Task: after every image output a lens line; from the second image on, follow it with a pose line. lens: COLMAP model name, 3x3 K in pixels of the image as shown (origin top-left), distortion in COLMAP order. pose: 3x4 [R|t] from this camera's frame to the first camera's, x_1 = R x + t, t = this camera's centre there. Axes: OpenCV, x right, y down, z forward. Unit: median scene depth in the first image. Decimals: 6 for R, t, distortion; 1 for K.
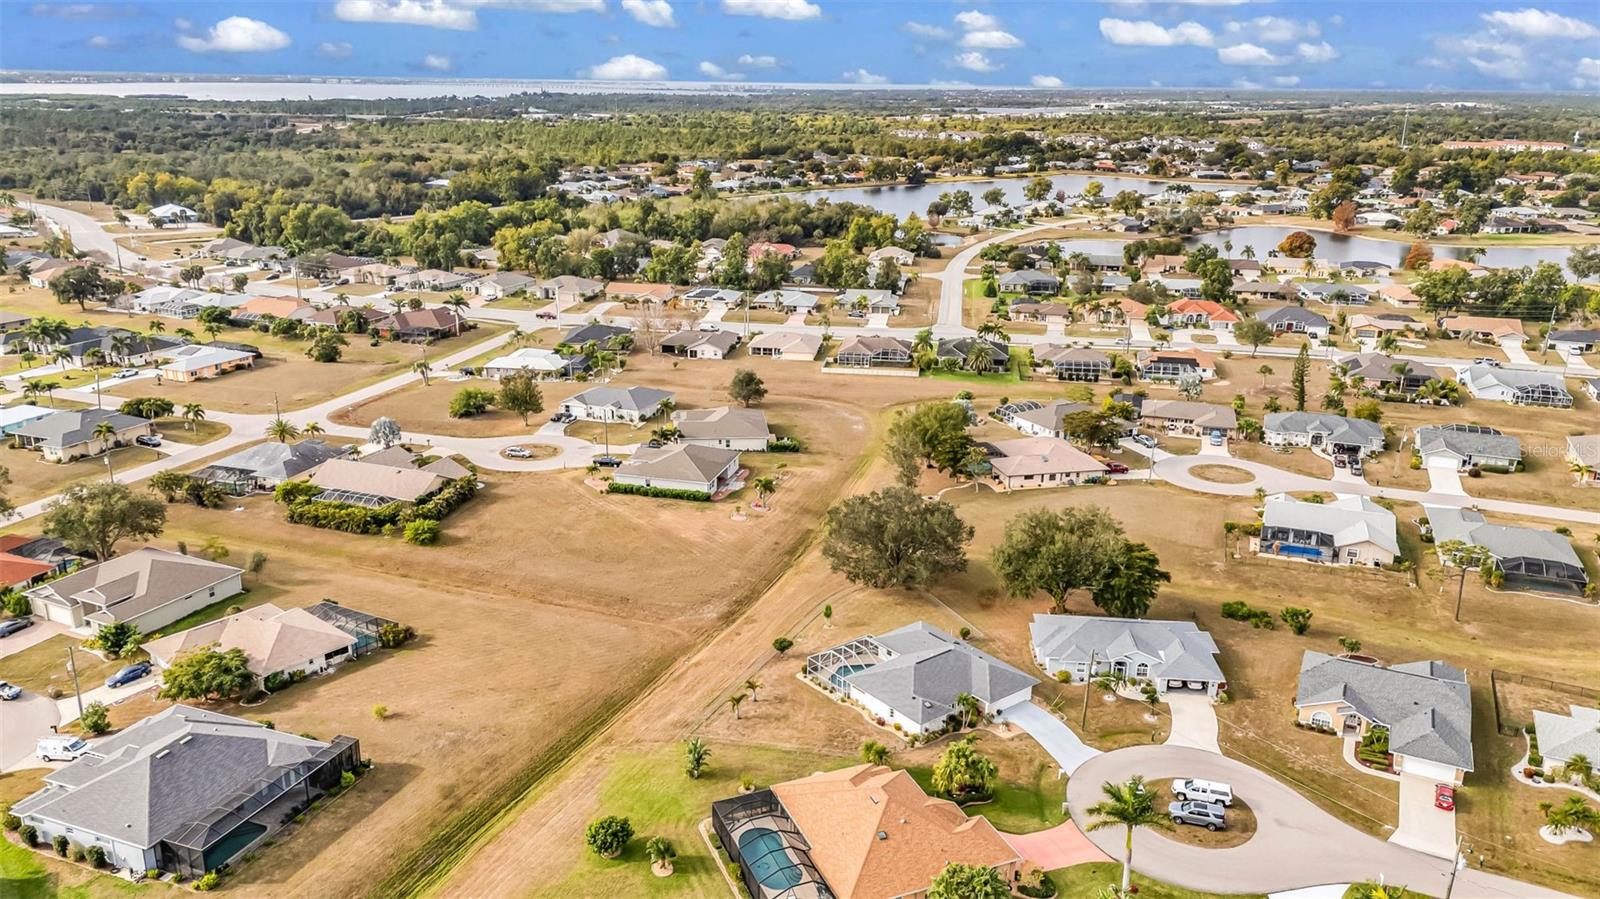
lens RADIAL K [[1169.3, 0, 800.0], [0, 1169.3, 449.5], [0, 0, 1]] dist [0.075679, -0.062499]
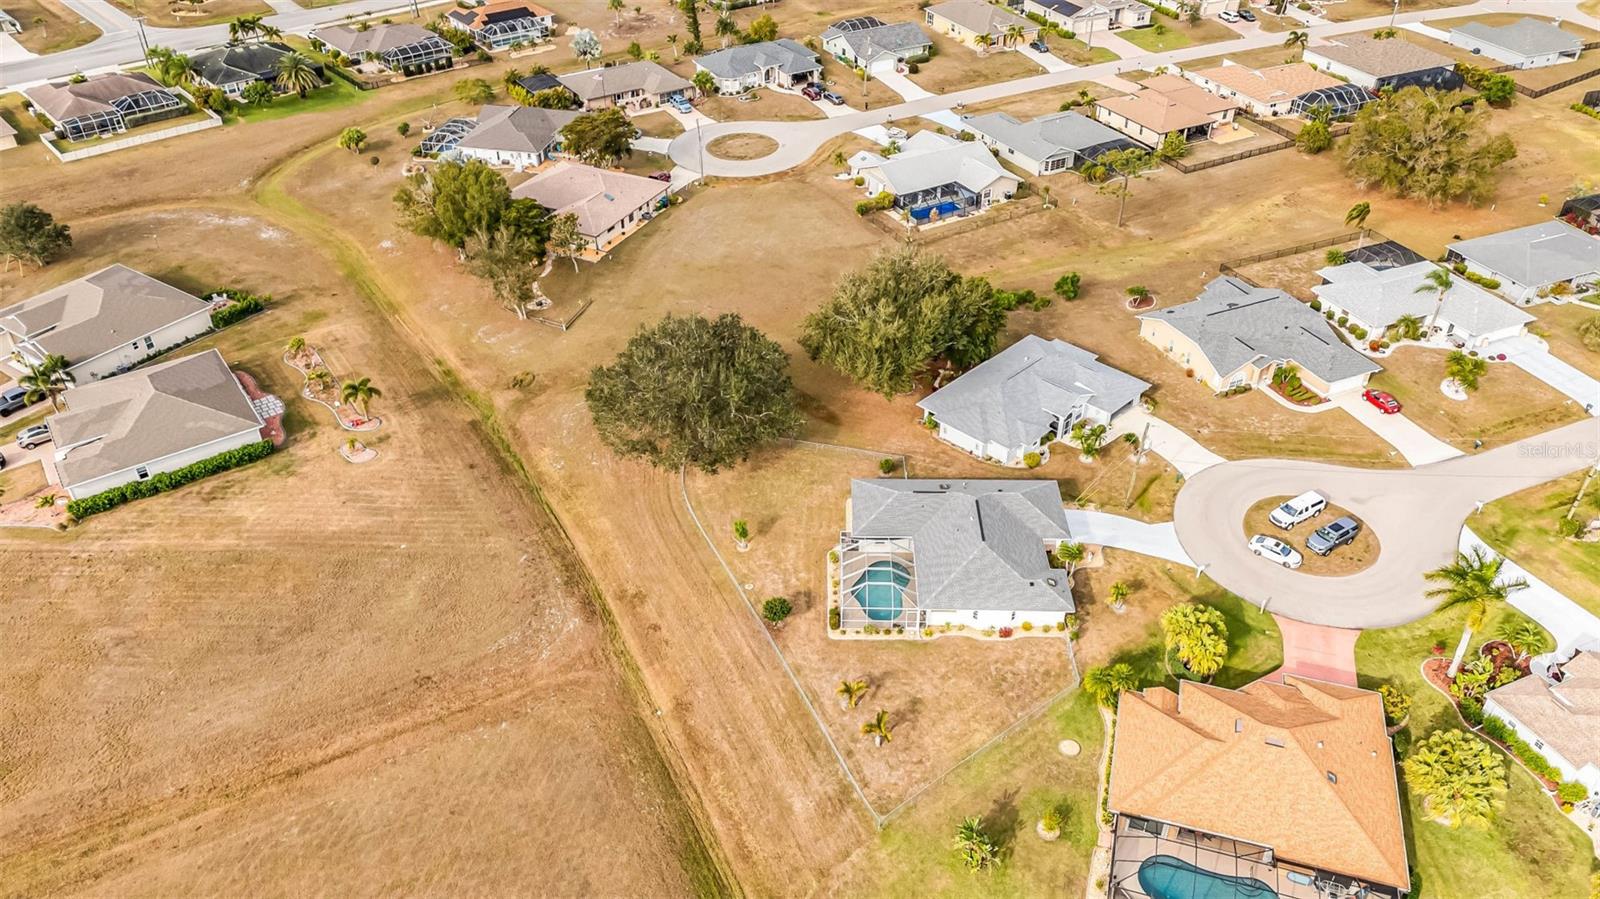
lens RADIAL K [[1169.3, 0, 800.0], [0, 1169.3, 449.5], [0, 0, 1]] dist [0.075679, -0.062499]
pose [[0.638805, -0.465232, 0.612770, -0.265248], [0.243025, 0.877697, 0.413022, -0.136815], [-0.729977, -0.114922, 0.673740, 0.365859]]
